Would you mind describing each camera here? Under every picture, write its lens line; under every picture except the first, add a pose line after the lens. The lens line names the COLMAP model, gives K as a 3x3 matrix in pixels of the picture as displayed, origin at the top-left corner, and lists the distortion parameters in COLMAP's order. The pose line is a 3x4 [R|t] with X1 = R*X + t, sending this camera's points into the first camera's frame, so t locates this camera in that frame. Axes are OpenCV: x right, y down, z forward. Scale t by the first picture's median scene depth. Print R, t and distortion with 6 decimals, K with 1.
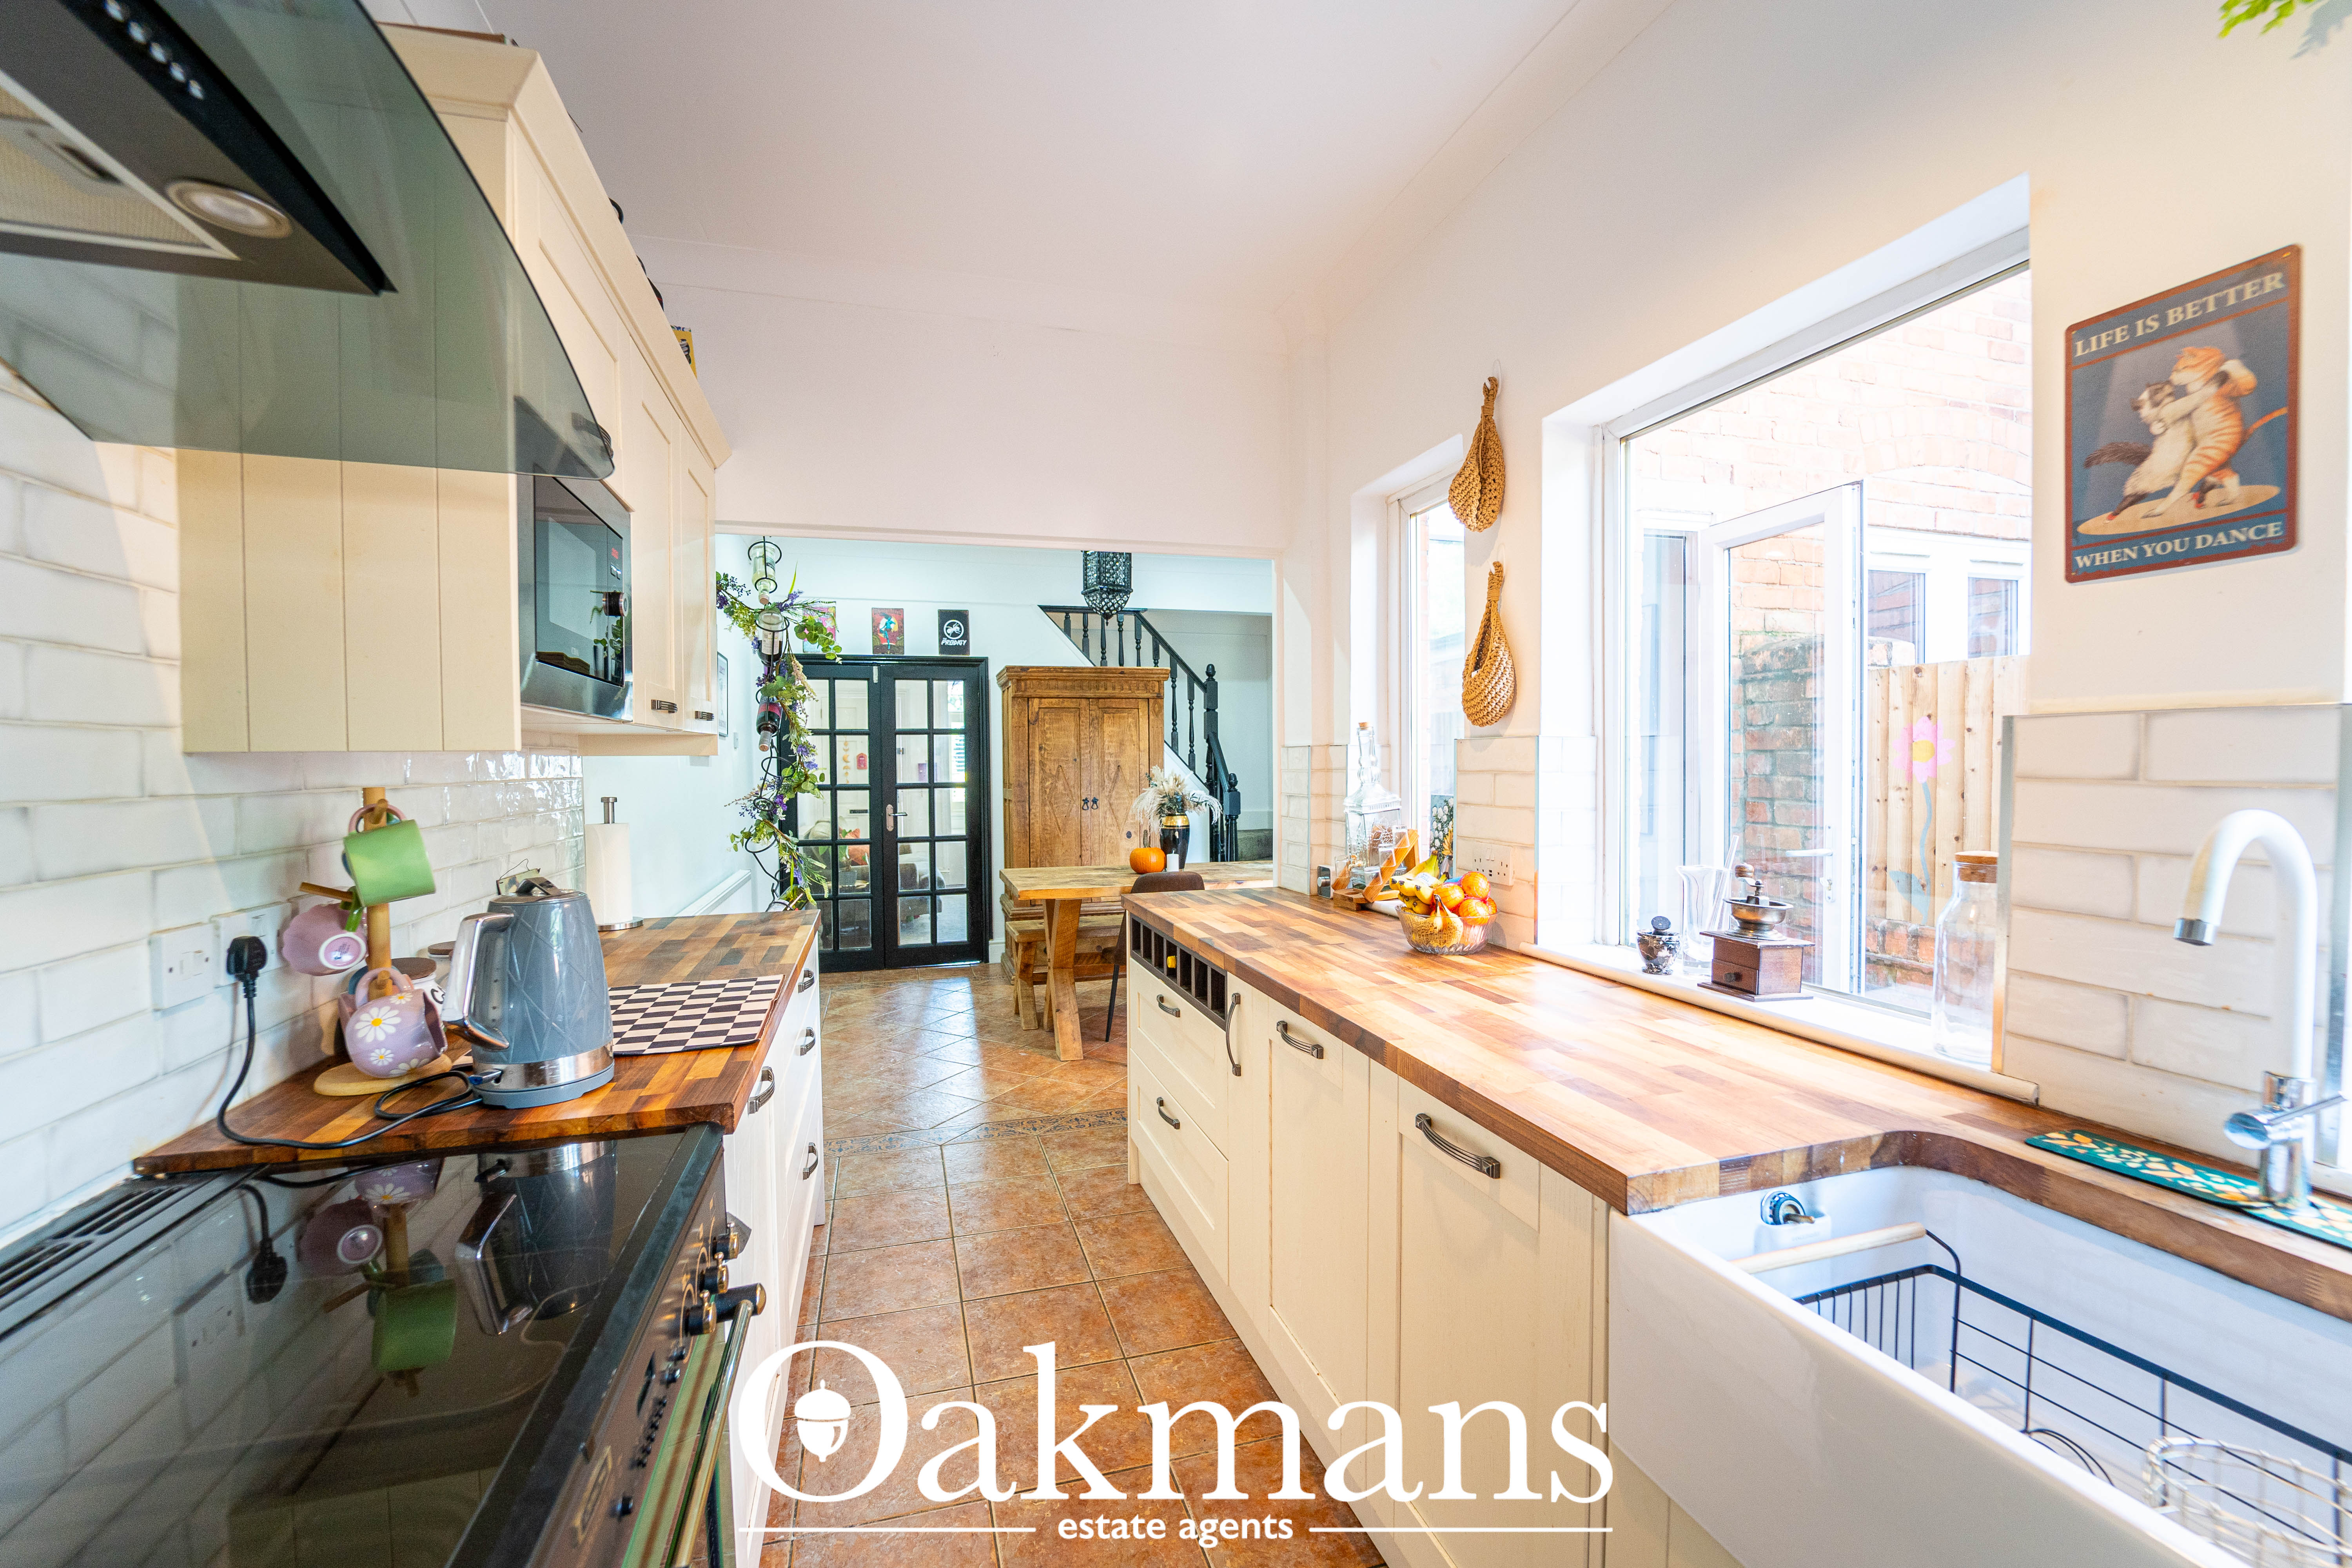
lens RADIAL K [[961.9, 0, 1171.6], [0, 961.9, 788.3], [0, 0, 1]] dist [-0.017168, -0.003680]
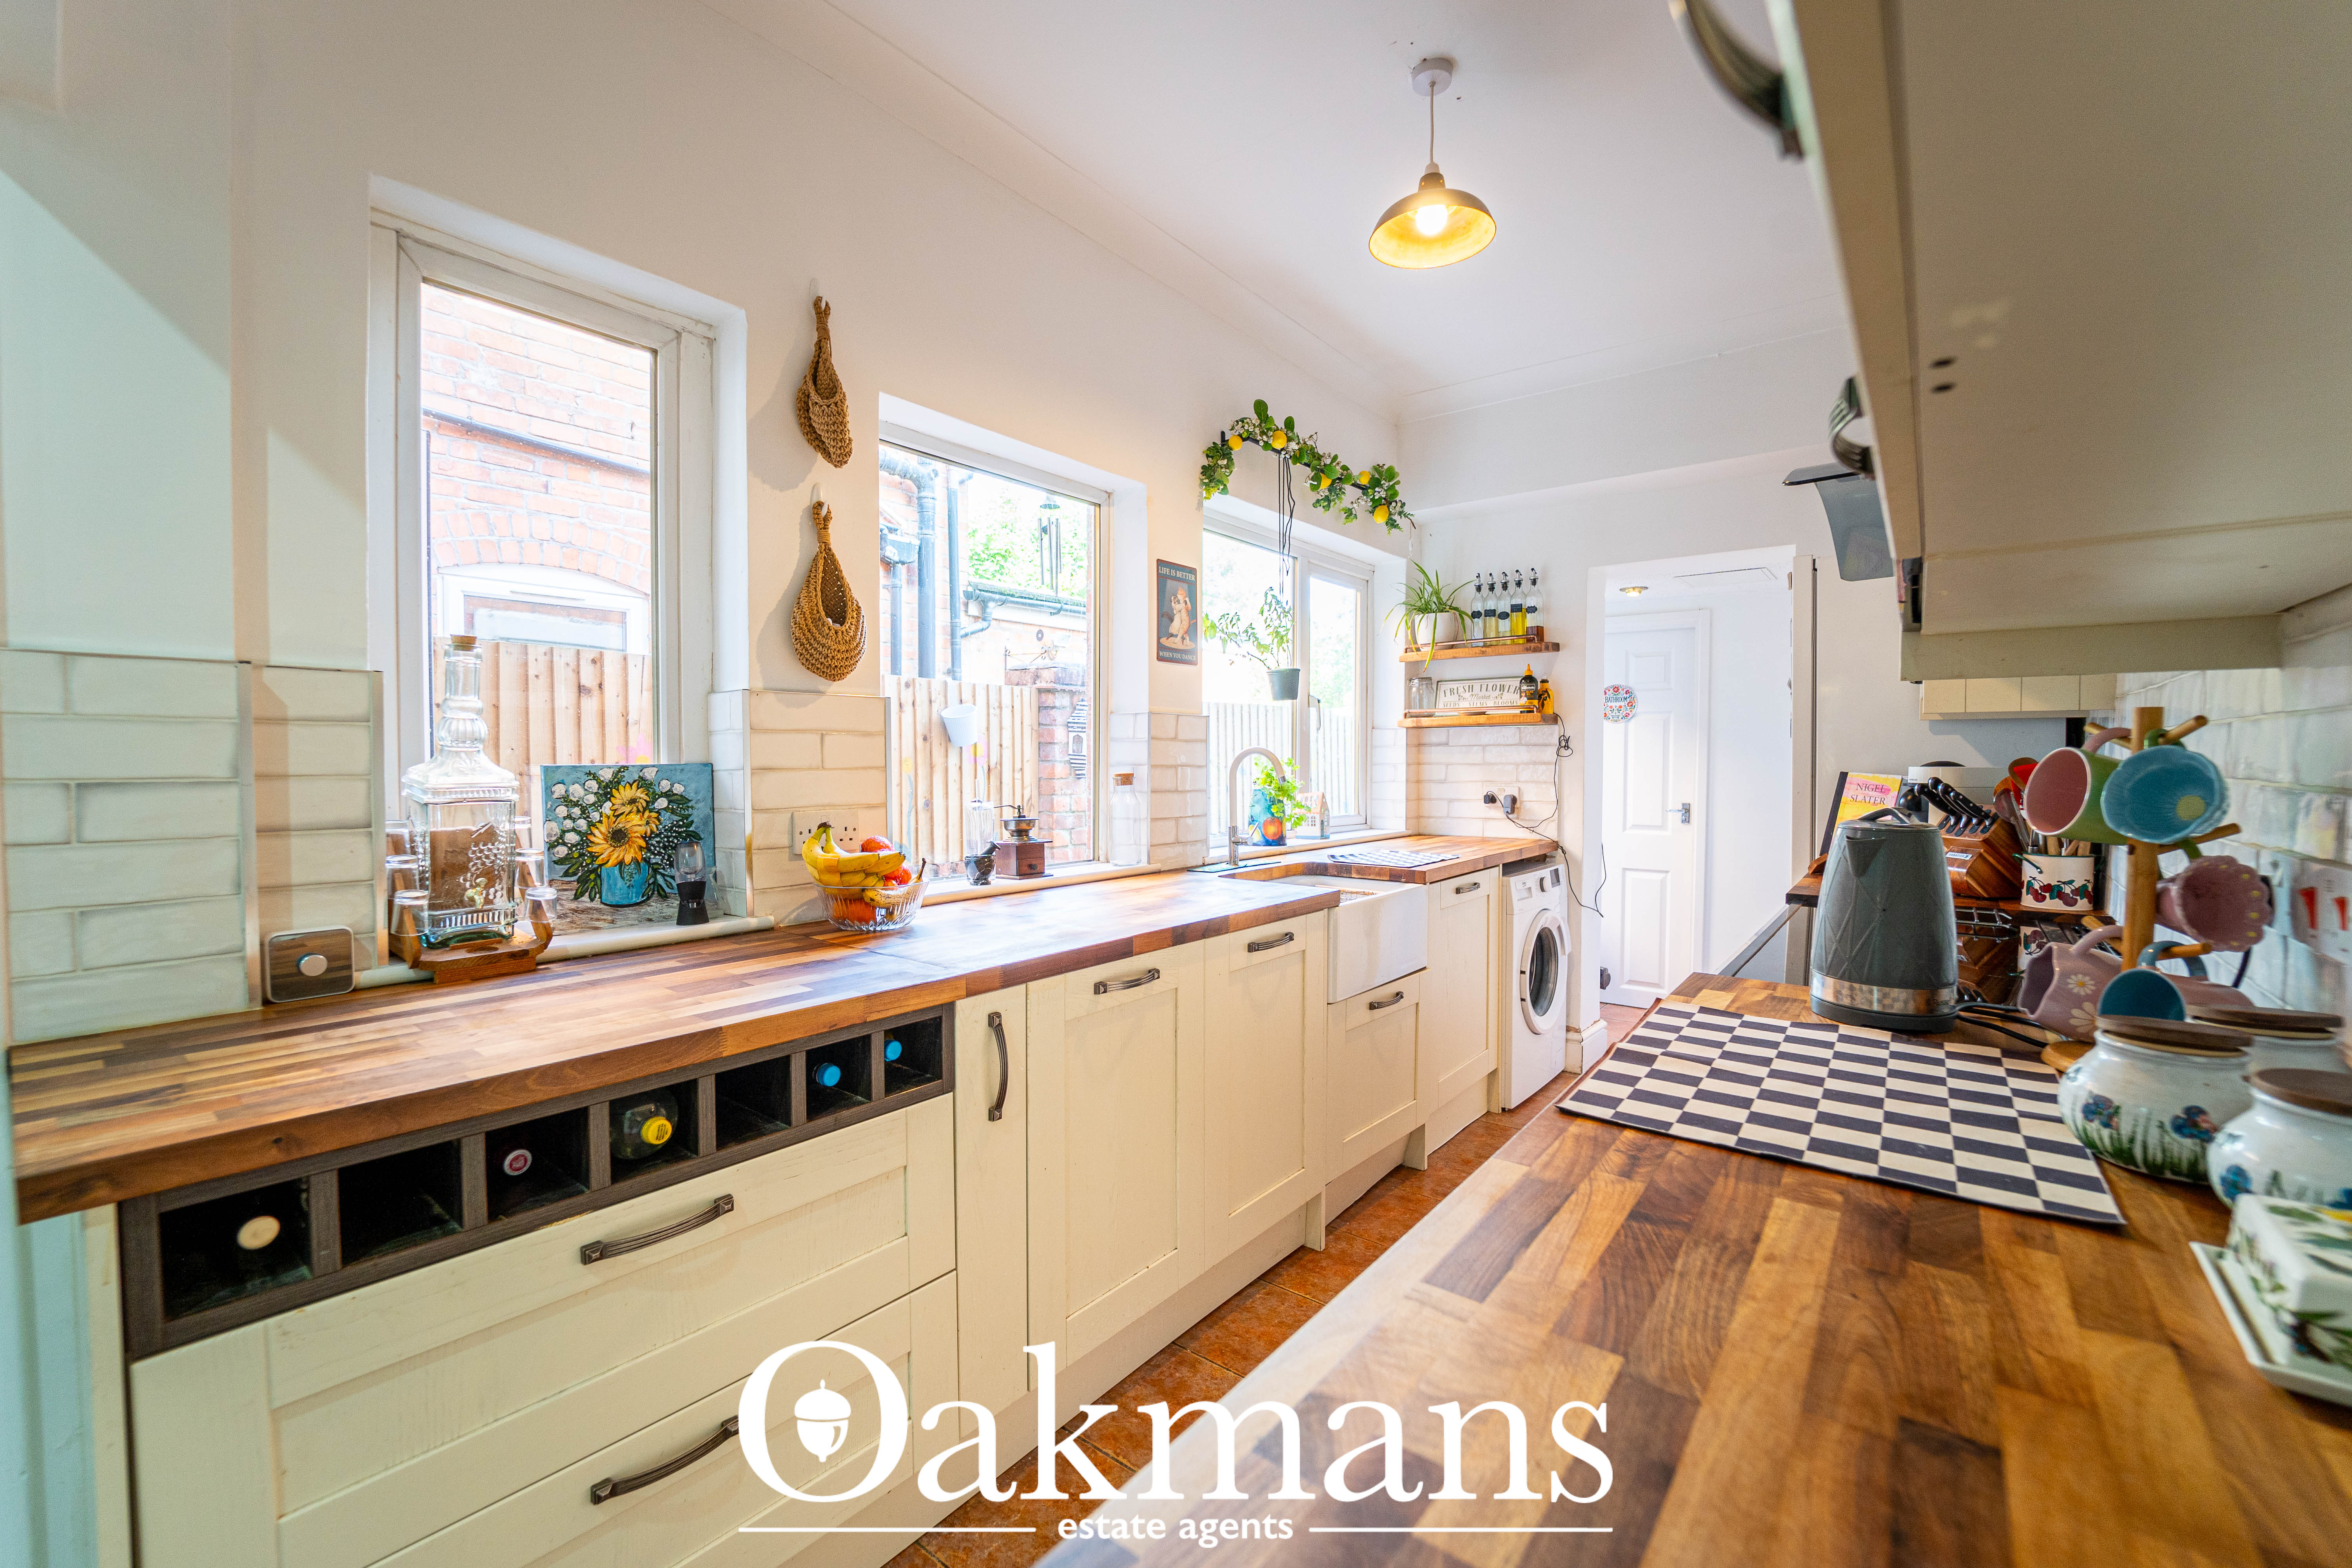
lens RADIAL K [[961.9, 0, 1171.6], [0, 961.9, 788.3], [0, 0, 1]] dist [-0.017168, -0.003680]
pose [[-0.572698, -0.020569, 0.819508, -0.219976], [0.025818, 0.998737, 0.043109, 0.002310], [-0.819360, 0.045846, -0.571443, 0.455989]]
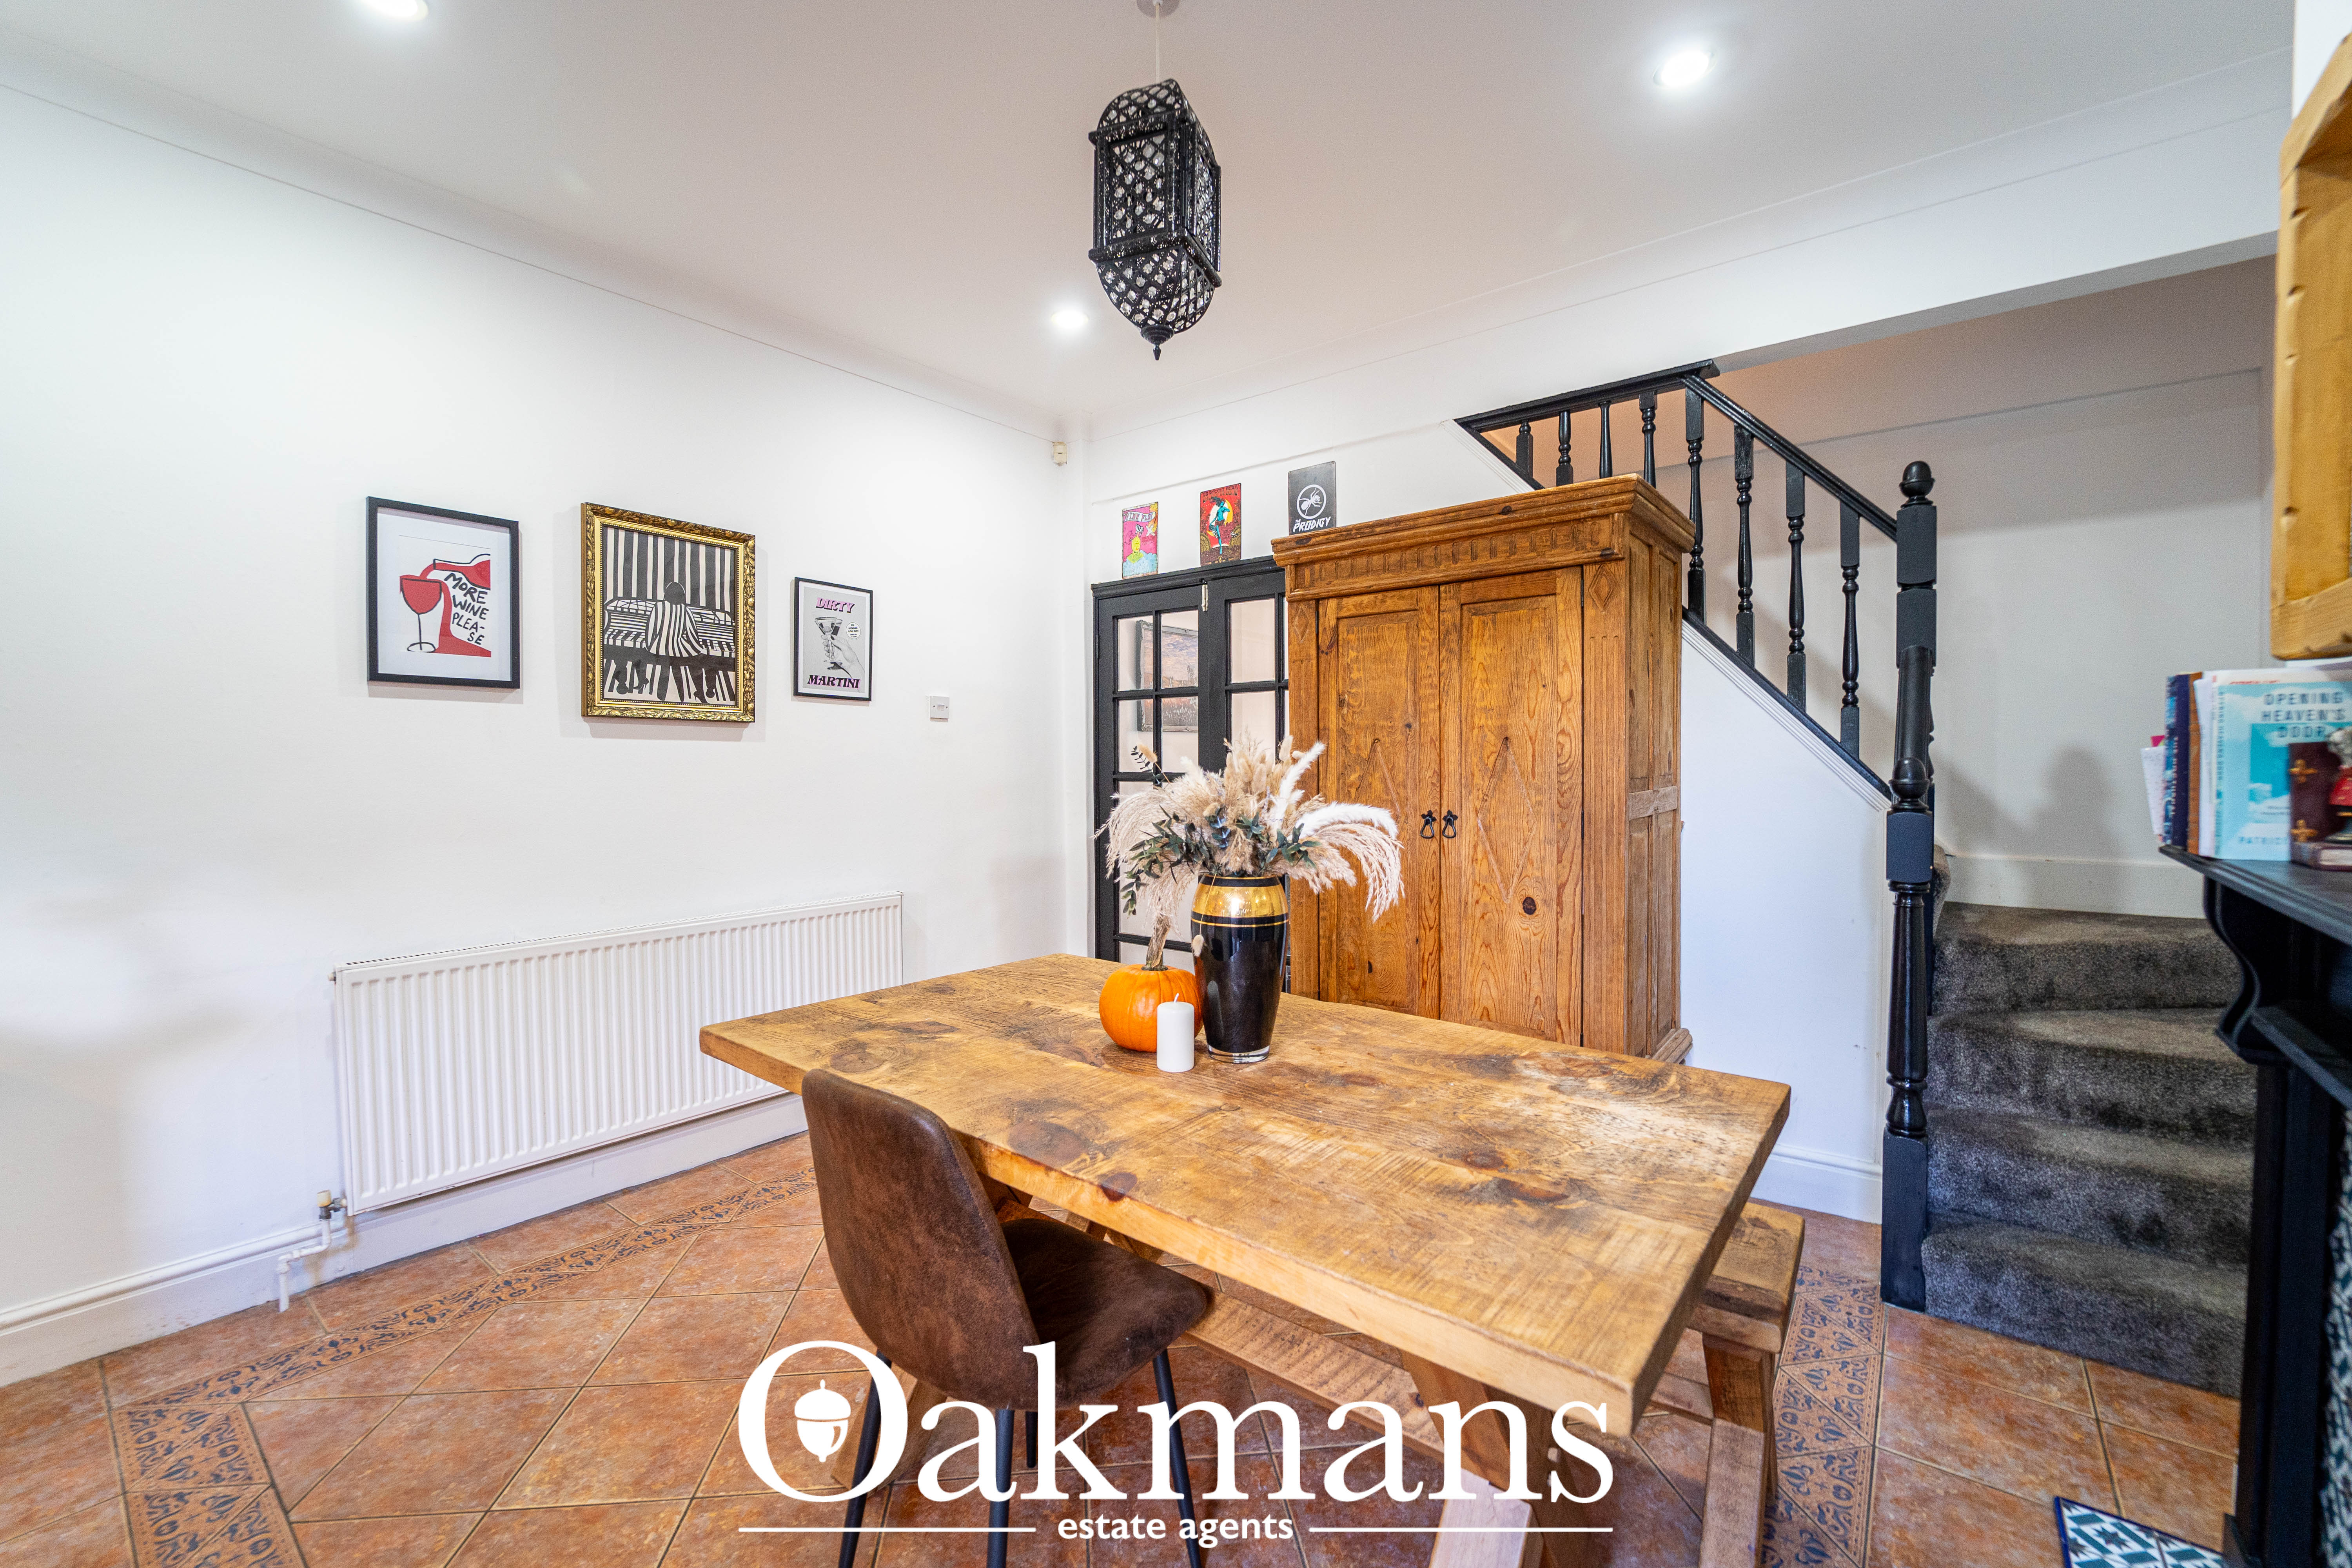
lens RADIAL K [[961.9, 0, 1171.6], [0, 961.9, 788.3], [0, 0, 1]] dist [-0.017168, -0.003680]
pose [[0.571635, 0.028481, -0.820014, 0.203460], [-0.022078, 0.999569, 0.019327, -0.006401], [0.820211, 0.007057, 0.572017, 0.644470]]
